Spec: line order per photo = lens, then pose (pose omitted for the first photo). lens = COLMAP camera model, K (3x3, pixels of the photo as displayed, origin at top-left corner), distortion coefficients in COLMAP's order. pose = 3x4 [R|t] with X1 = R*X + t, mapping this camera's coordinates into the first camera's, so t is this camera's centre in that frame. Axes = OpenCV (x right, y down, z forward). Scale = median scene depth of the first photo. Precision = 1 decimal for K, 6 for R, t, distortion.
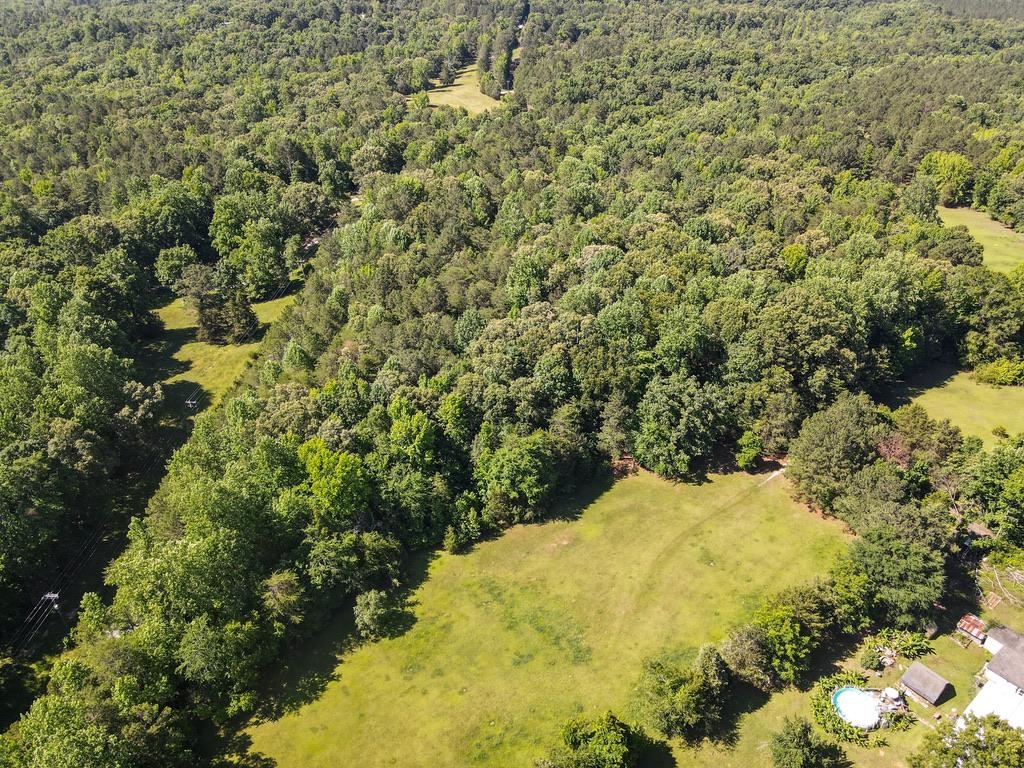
lens RADIAL K [[754.6, 0, 509.7], [0, 754.6, 379.6], [0, 0, 1]] dist [0.016737, 0.002644]
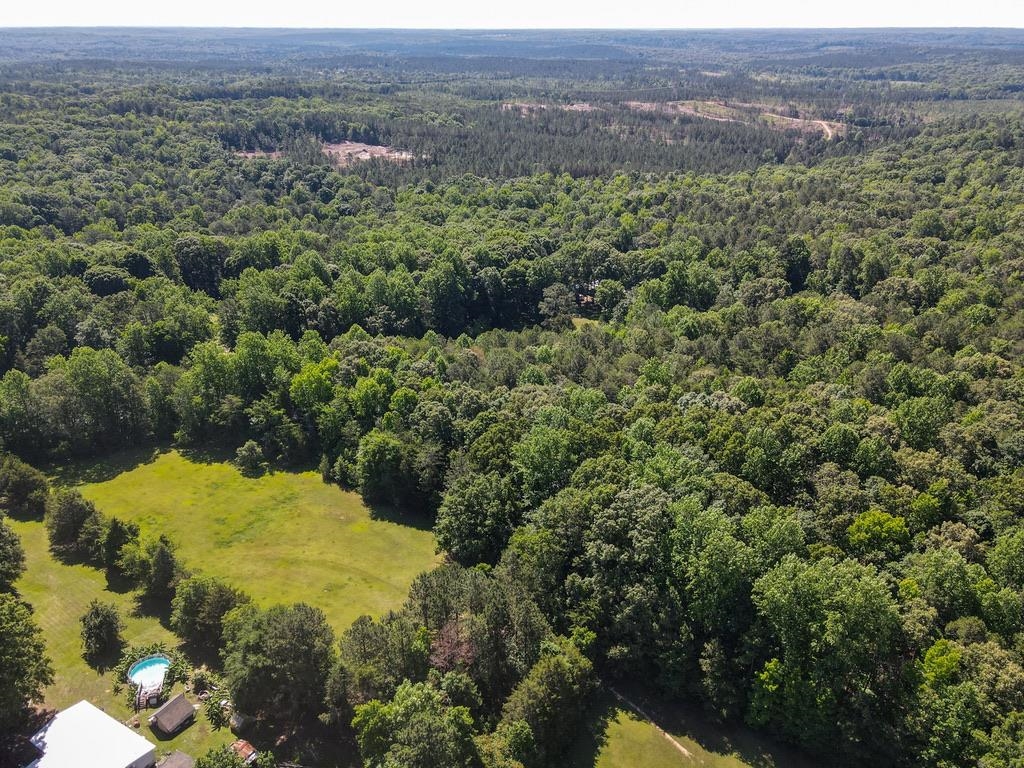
lens RADIAL K [[754.6, 0, 516.5], [0, 754.6, 385.1], [0, 0, 1]] dist [0.016737, 0.002644]
pose [[0.362780, 0.413909, -0.834907, 1.008184], [-0.507226, 0.839302, 0.195691, -0.313342], [0.781737, 0.352494, 0.514427, 0.476492]]
